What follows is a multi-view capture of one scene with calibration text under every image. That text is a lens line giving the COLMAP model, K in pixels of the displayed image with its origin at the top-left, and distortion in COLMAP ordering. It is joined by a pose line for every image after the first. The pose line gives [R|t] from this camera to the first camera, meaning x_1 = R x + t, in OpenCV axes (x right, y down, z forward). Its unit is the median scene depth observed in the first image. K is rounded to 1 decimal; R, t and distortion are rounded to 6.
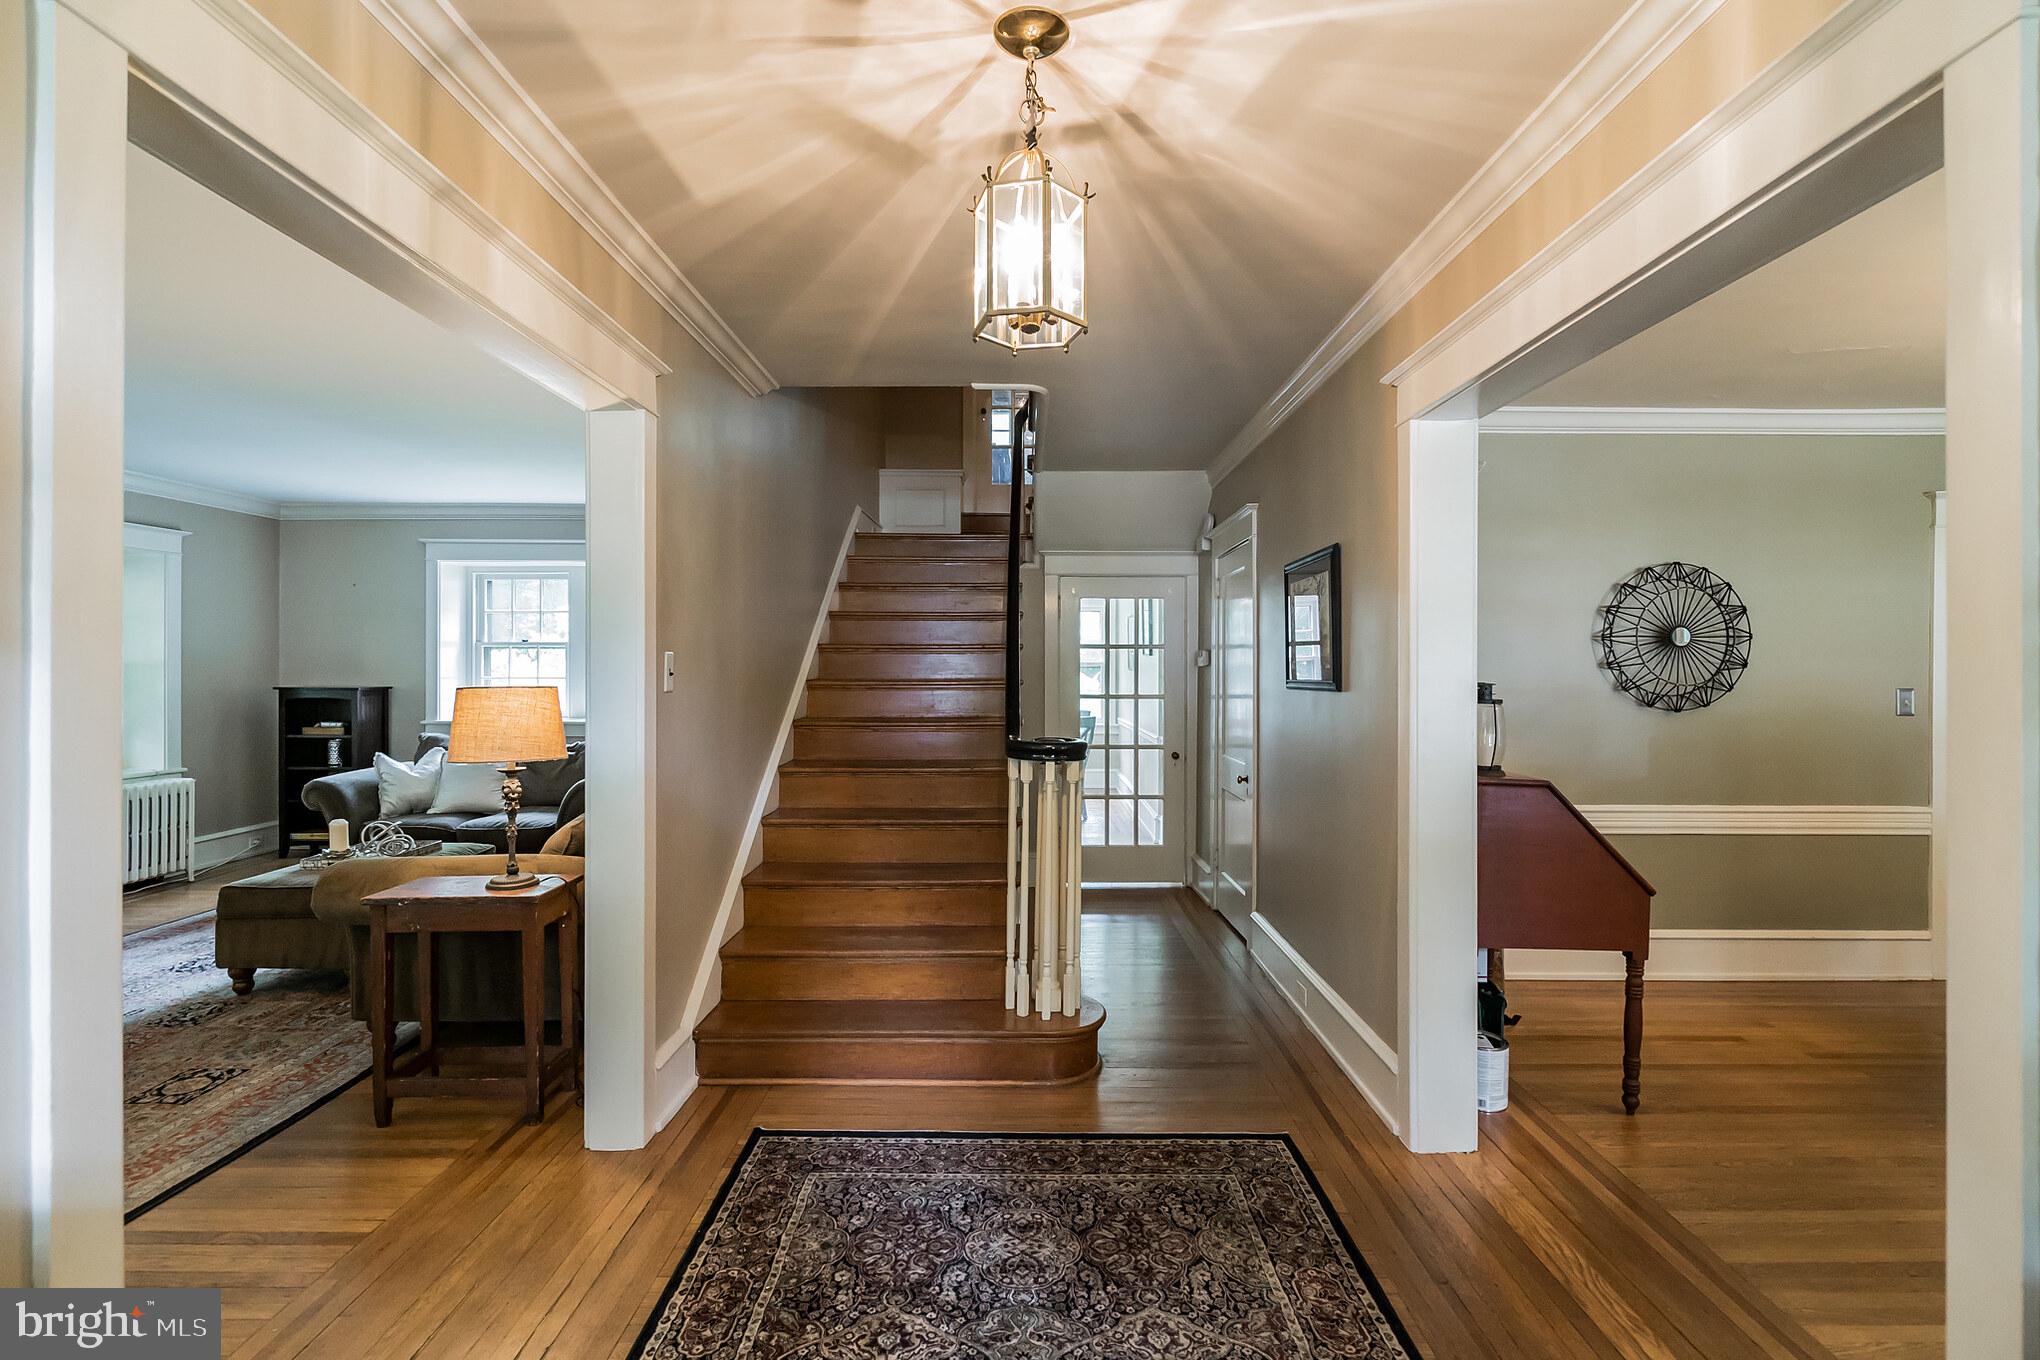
lens RADIAL K [[929.3, 0, 1022.8], [0, 929.3, 666.2], [0, 0, 1]] dist [0.002584, 0.000494]
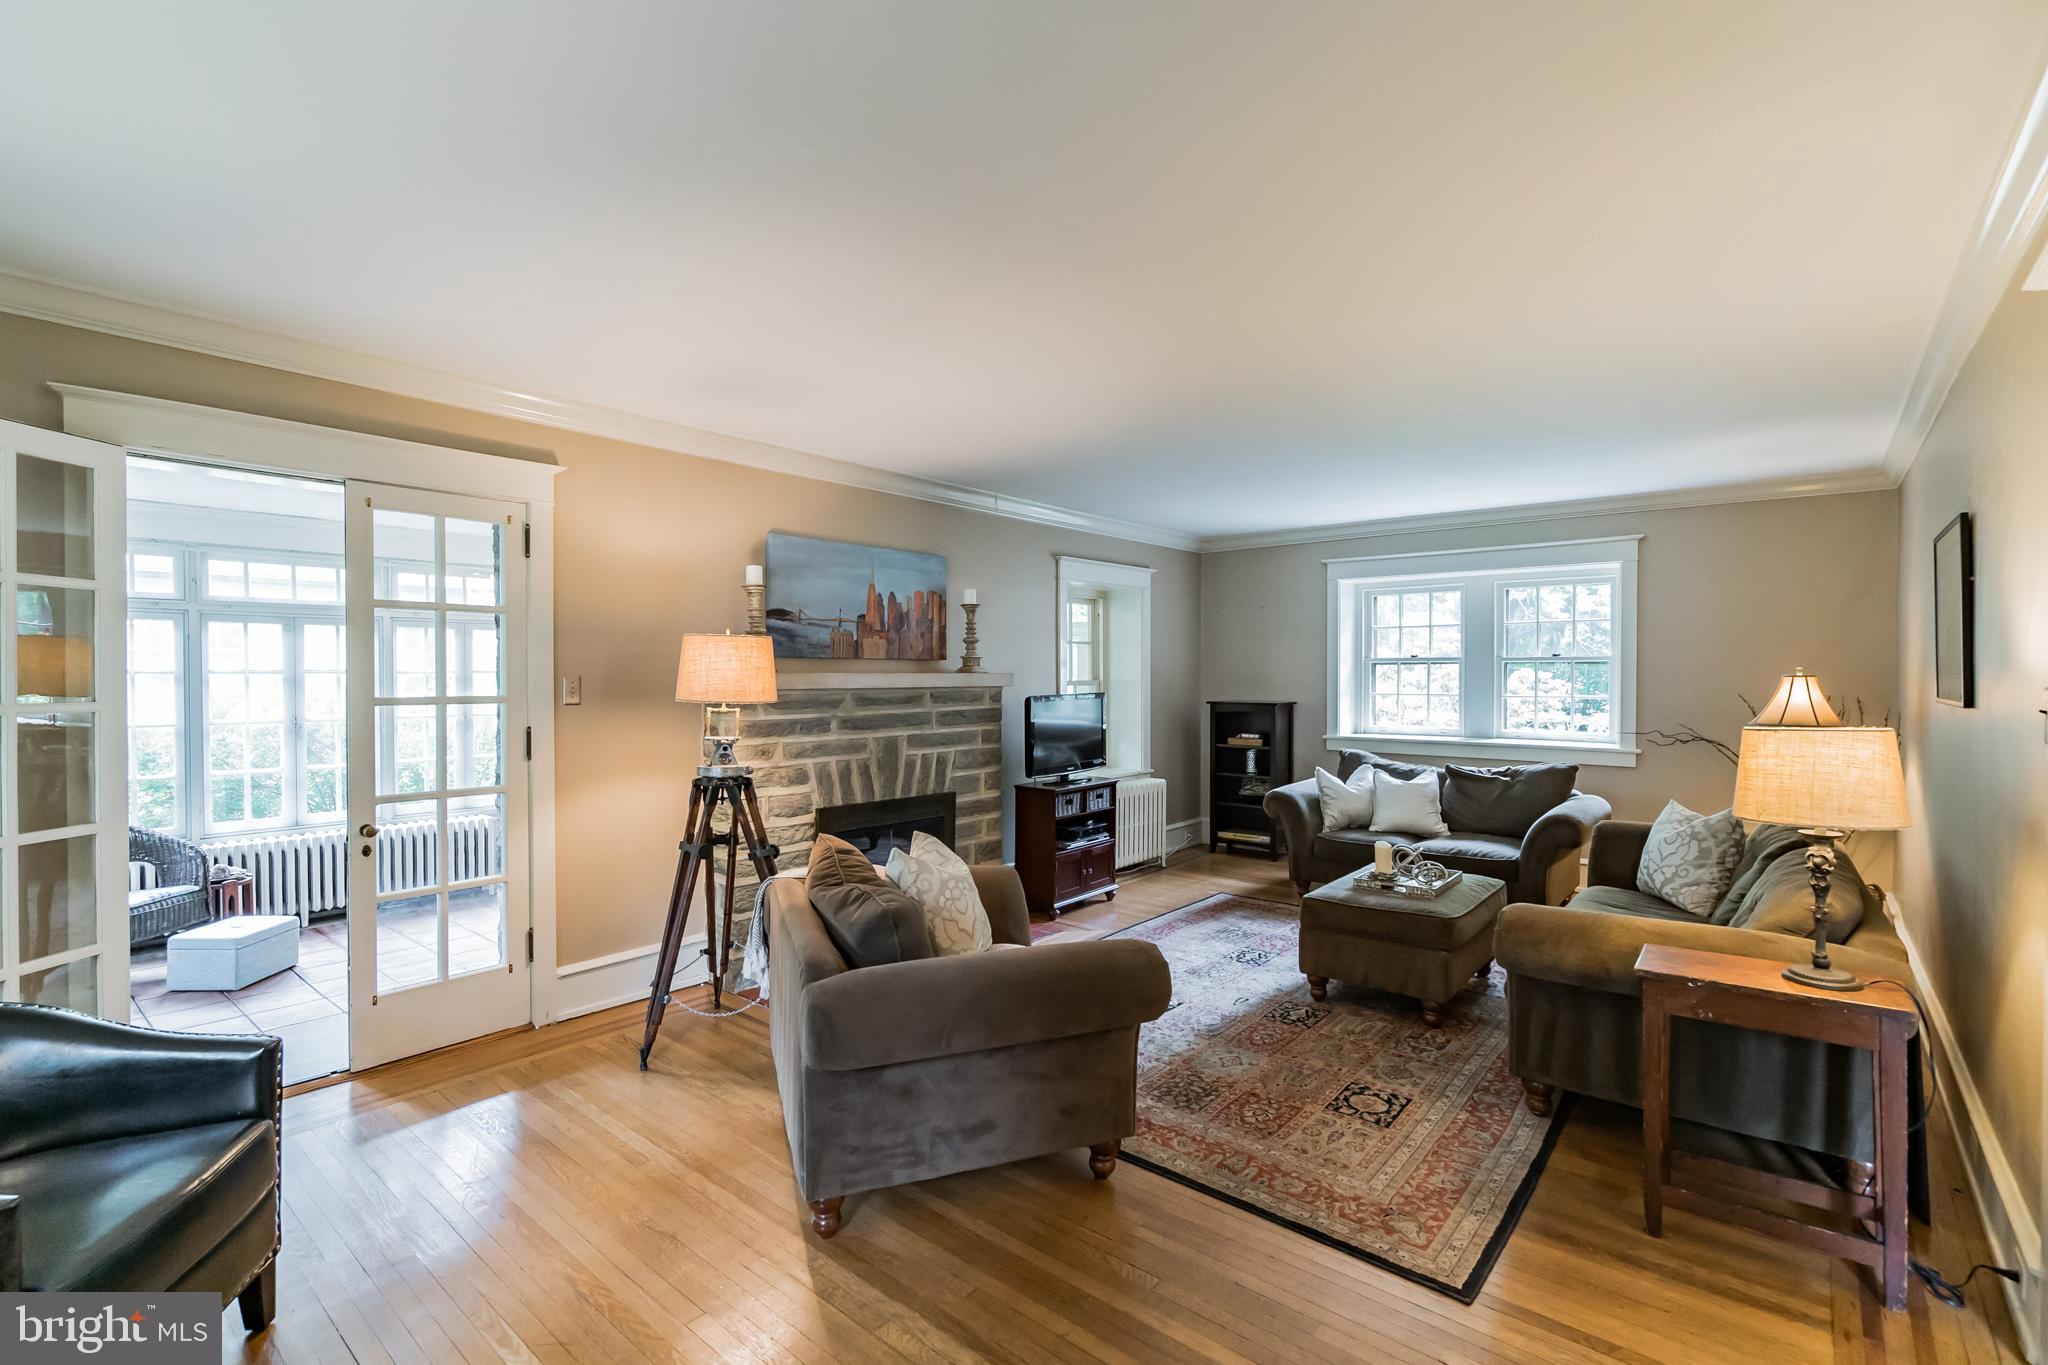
lens RADIAL K [[927.4, 0, 1014.9], [0, 927.4, 679.9], [0, 0, 1]] dist [-0.009697, 0.001114]
pose [[0.763564, 0.001087, -0.645732, -0.281129], [0.003847, 0.999973, 0.006232, -0.012698], [0.645721, -0.007243, 0.763539, -0.013165]]
